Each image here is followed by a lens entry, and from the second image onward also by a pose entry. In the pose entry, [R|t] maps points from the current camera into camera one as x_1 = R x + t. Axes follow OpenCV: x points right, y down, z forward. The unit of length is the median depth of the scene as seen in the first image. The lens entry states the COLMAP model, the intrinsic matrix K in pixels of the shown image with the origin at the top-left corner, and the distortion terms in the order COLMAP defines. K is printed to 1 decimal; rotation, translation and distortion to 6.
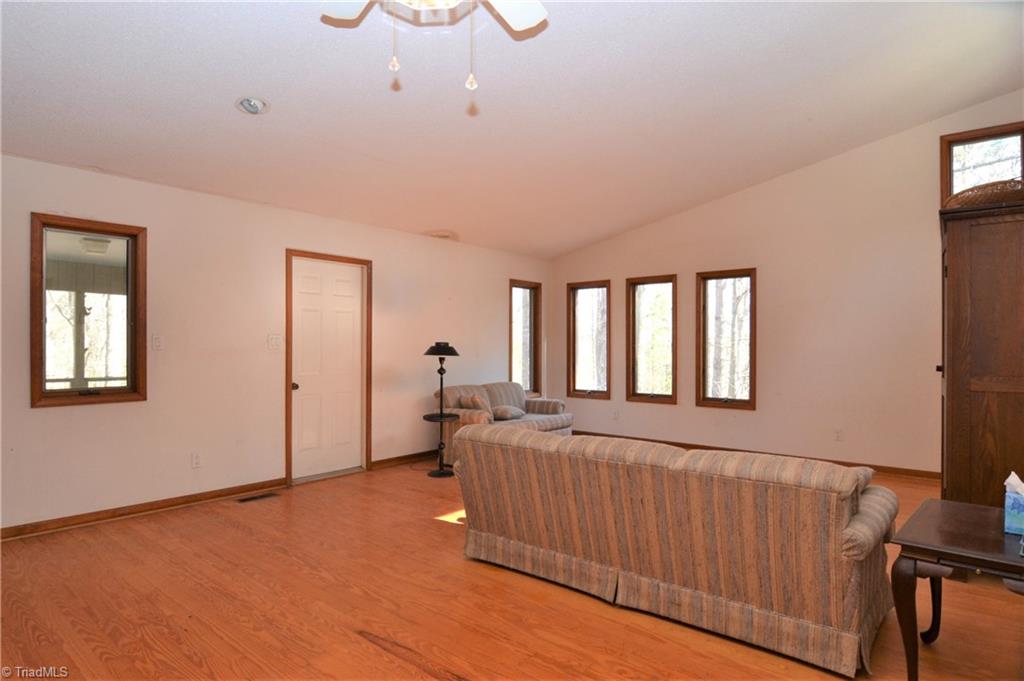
lens RADIAL K [[570.2, 0, 512.0], [0, 570.2, 340.5], [0, 0, 1]] dist [-0.002594, -0.000550]
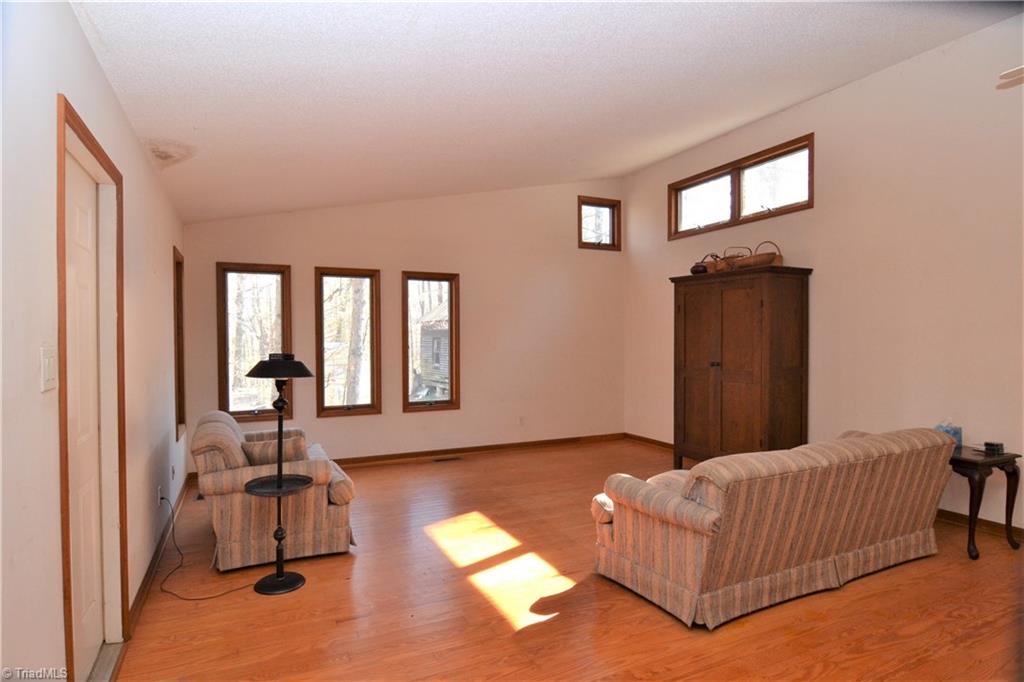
lens RADIAL K [[553.4, 0, 485.9], [0, 553.4, 343.3], [0, 0, 1]] dist [-0.035024, 0.000037]
pose [[0.449326, -0.012853, 0.893275, -0.530132], [-0.000234, 0.999895, 0.014505, -0.015762], [-0.893368, -0.006726, 0.449276, 0.564513]]
